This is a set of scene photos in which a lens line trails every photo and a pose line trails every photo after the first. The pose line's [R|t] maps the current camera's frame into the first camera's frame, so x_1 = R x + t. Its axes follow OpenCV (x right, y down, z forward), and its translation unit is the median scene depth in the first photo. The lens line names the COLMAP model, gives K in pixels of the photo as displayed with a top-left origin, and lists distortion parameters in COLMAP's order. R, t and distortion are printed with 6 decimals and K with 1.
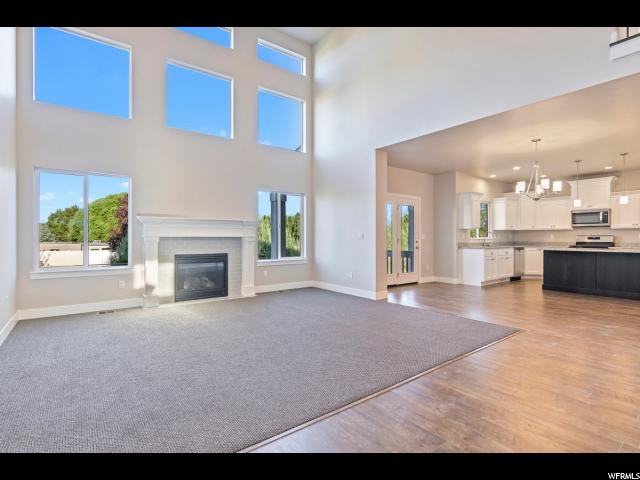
lens RADIAL K [[320.4, 0, 321.5], [0, 320.4, 235.9], [0, 0, 1]] dist [-0.004767, -0.001004]
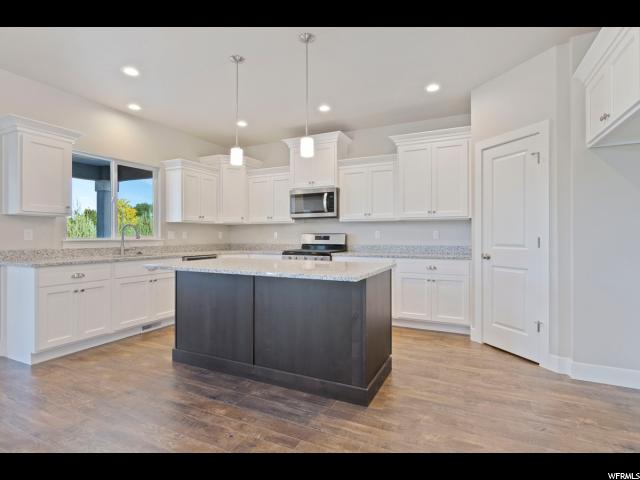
lens RADIAL K [[320.4, 0, 321.5], [0, 320.4, 235.9], [0, 0, 1]] dist [-0.004767, -0.001004]
pose [[0.887615, -0.001929, 0.460583, 0.606182], [-0.000182, 0.999990, 0.004539, 0.001026], [-0.460587, -0.004112, 0.887605, 0.486854]]
